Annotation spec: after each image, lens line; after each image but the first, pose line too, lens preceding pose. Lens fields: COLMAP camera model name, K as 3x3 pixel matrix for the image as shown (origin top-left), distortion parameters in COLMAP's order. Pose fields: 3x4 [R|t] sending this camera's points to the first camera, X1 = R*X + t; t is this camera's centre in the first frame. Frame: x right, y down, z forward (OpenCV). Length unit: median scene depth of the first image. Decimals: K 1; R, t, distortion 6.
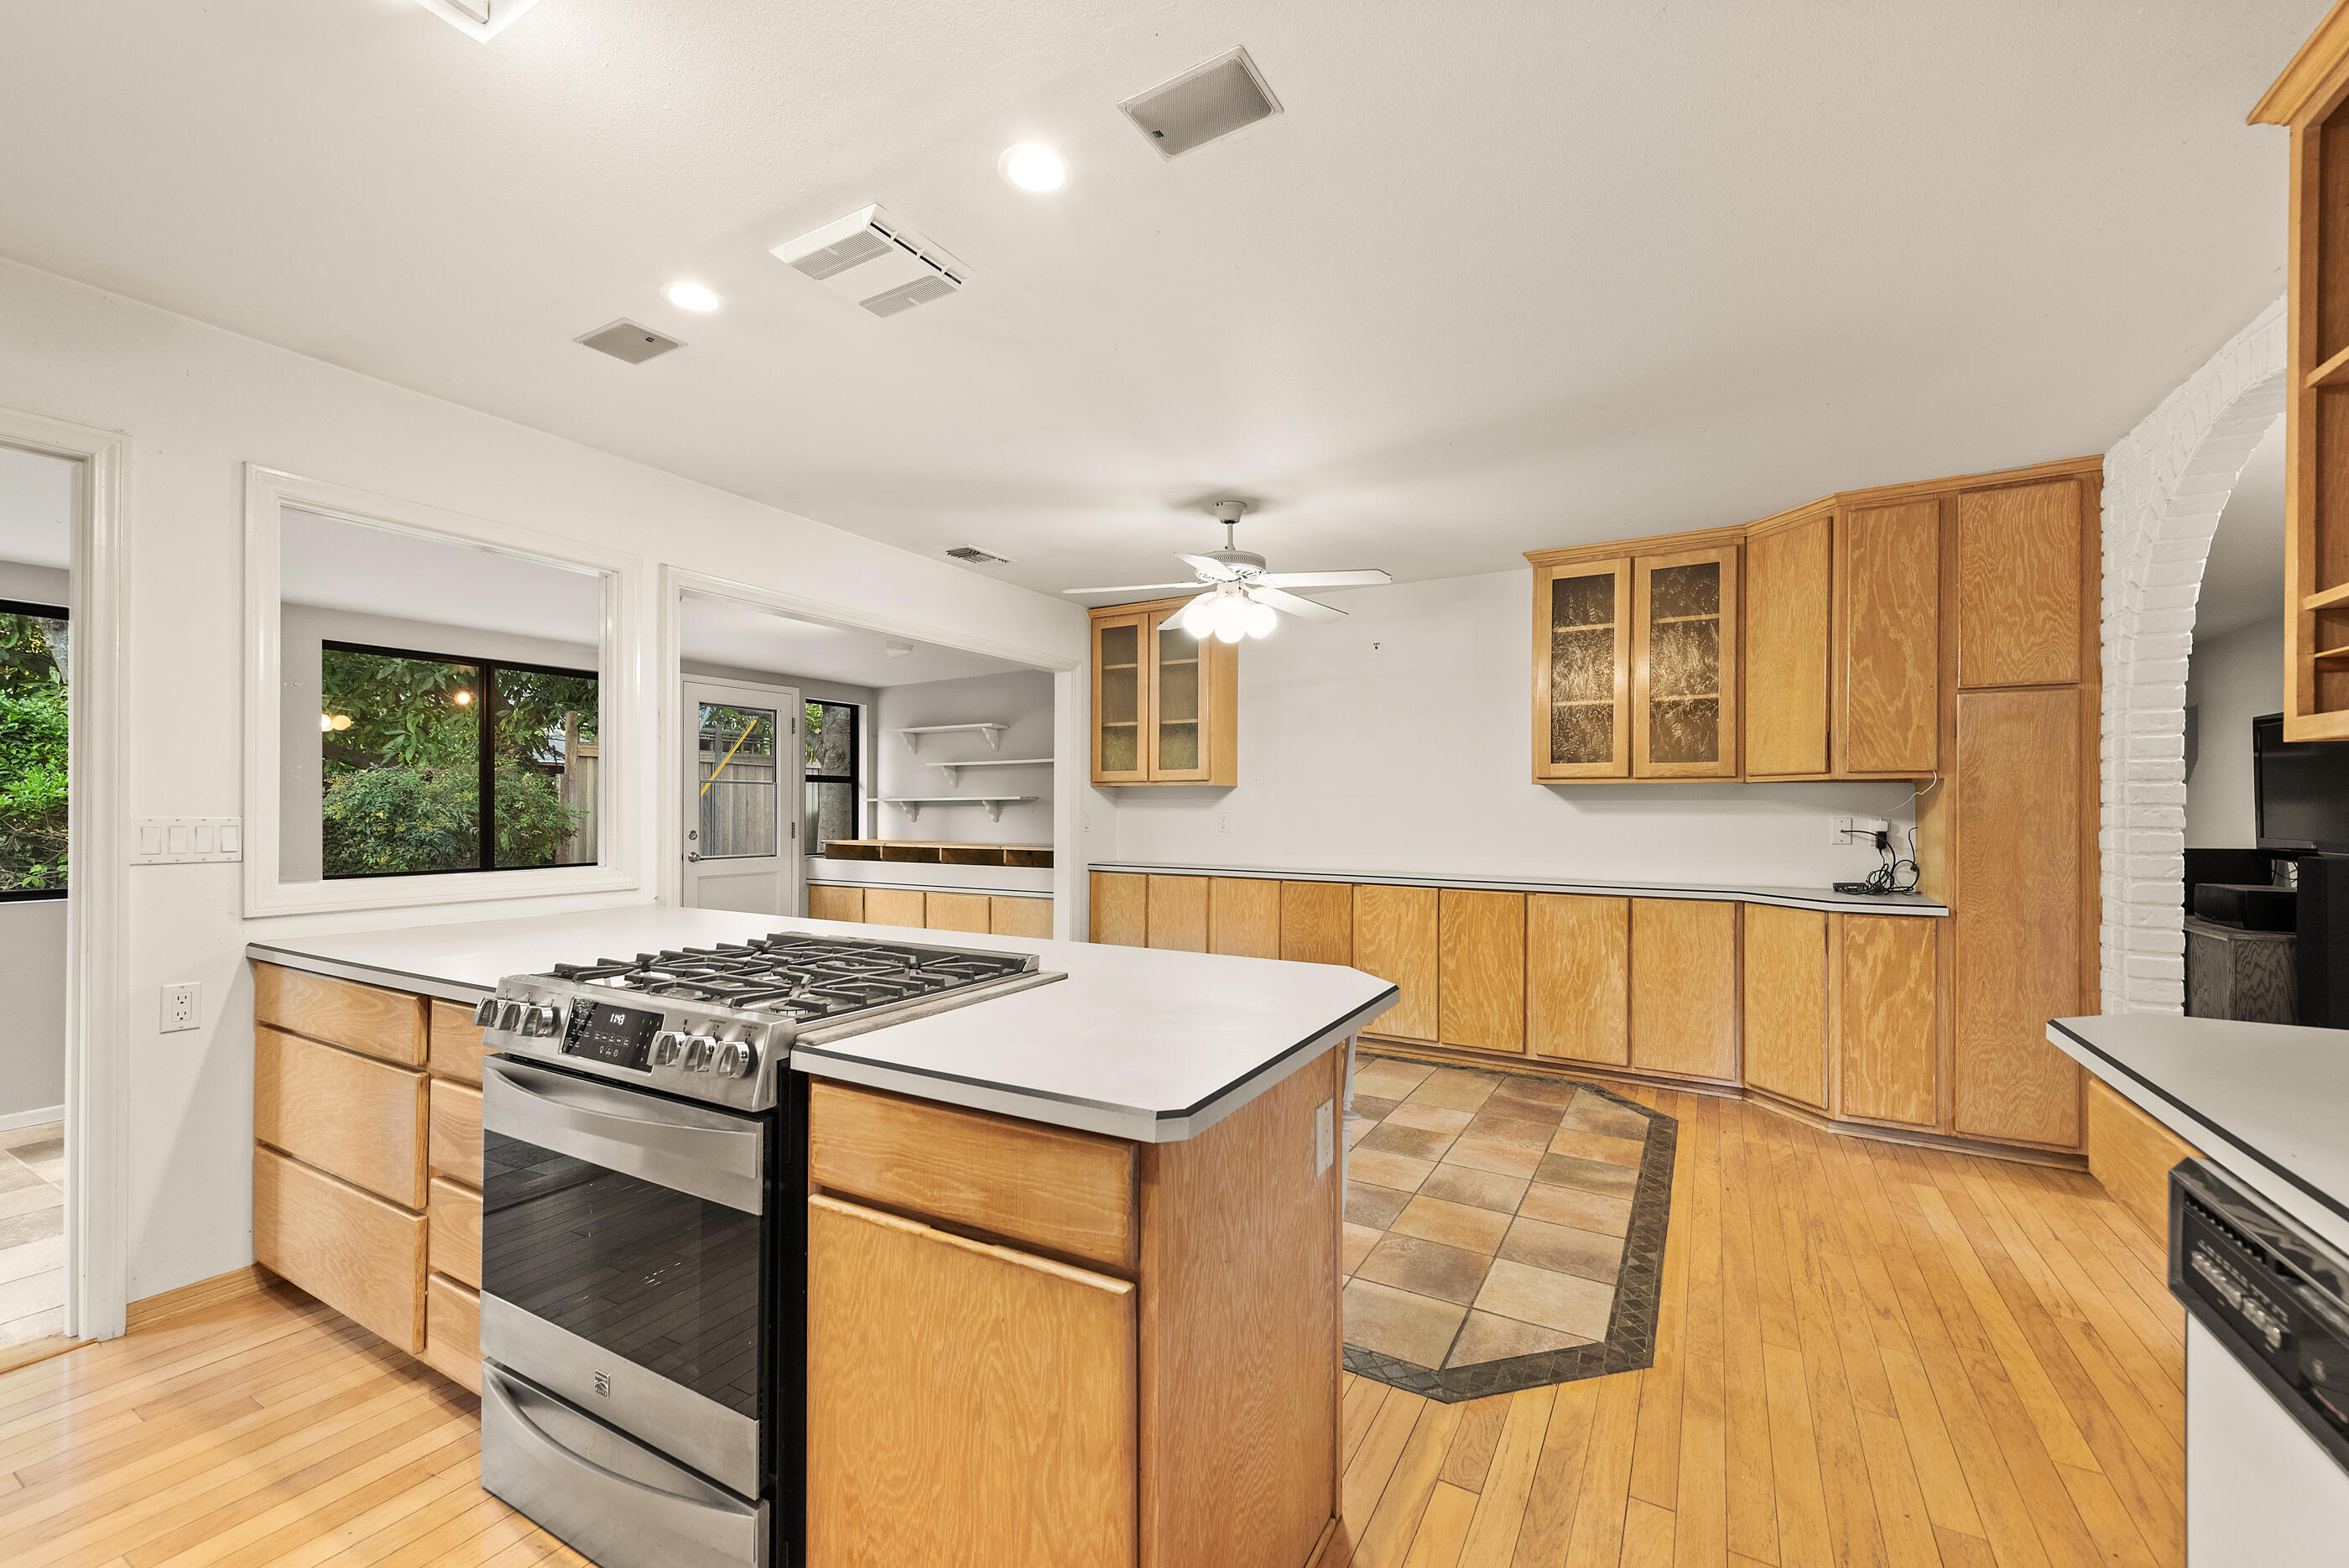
lens RADIAL K [[944.1, 0, 1174.6], [0, 944.1, 812.0], [0, 0, 1]] dist [0.011950, -0.000222]
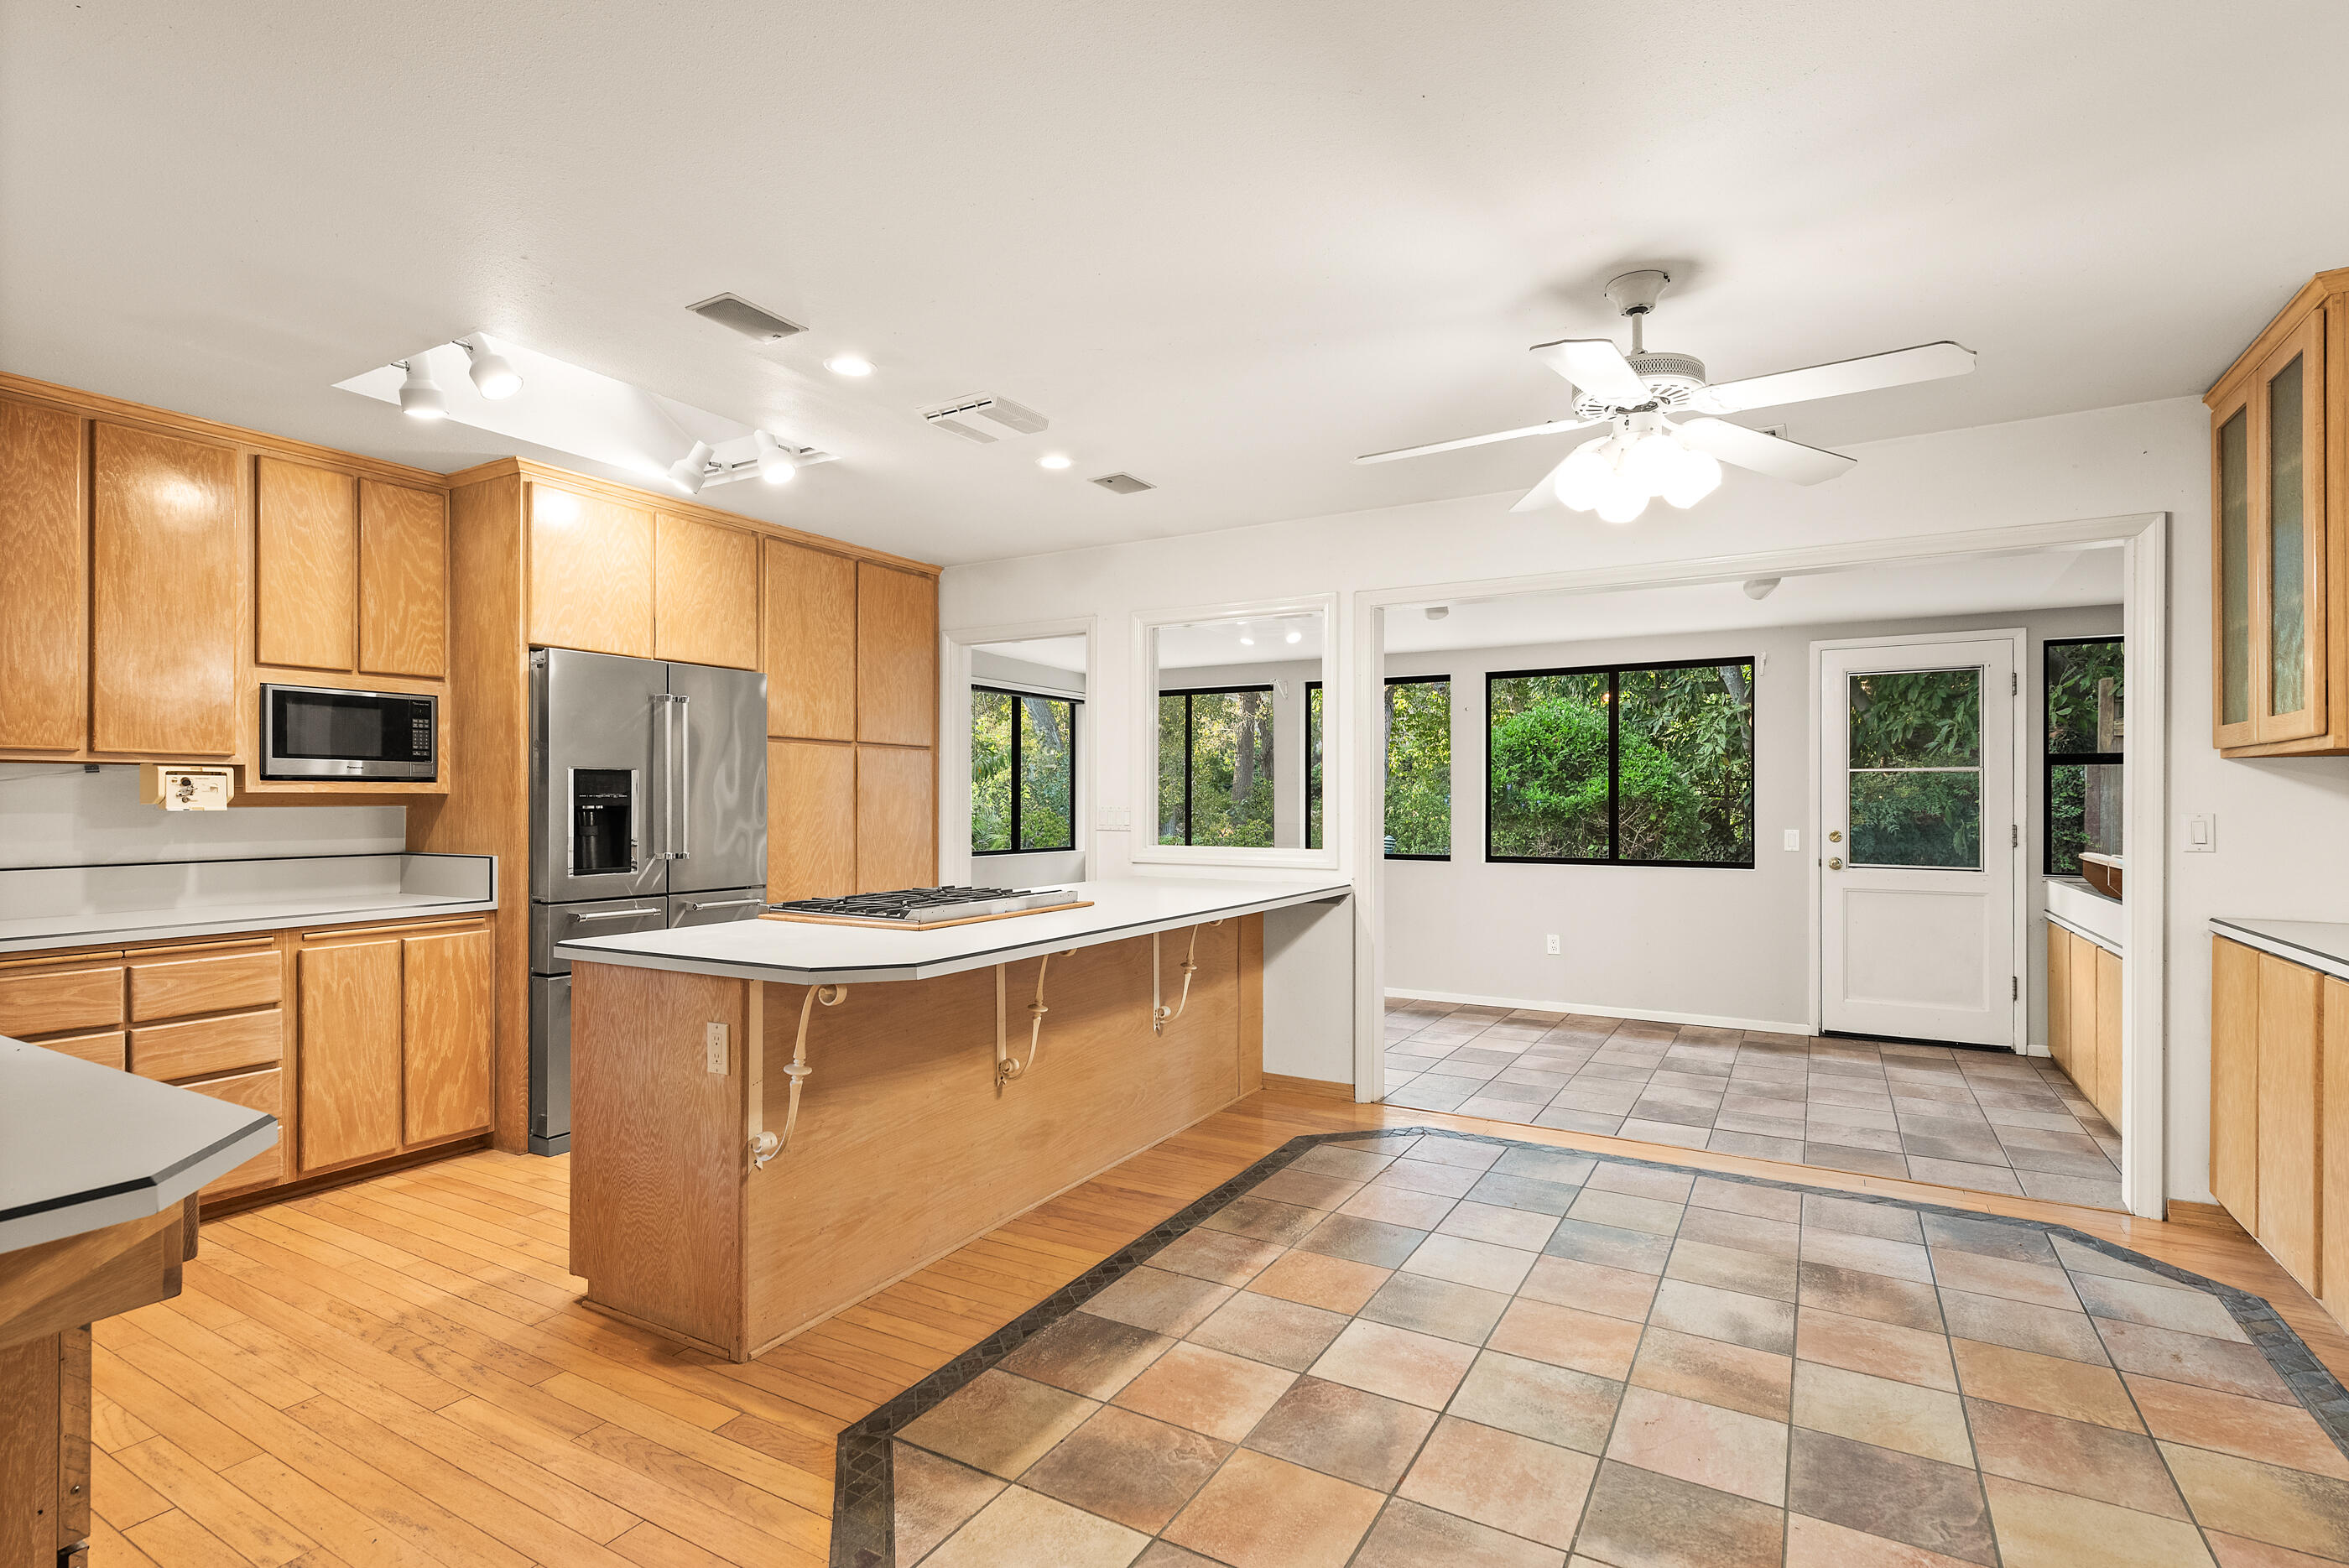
lens RADIAL K [[1114.6, 0, 1179.0], [0, 1114.6, 799.4], [0, 0, 1]] dist [0.009357, -0.000897]
pose [[-0.003963, -0.003848, -0.999985, 0.754239], [-0.006495, 0.999972, -0.003822, -0.000998], [0.999971, 0.006479, -0.003988, 0.724056]]
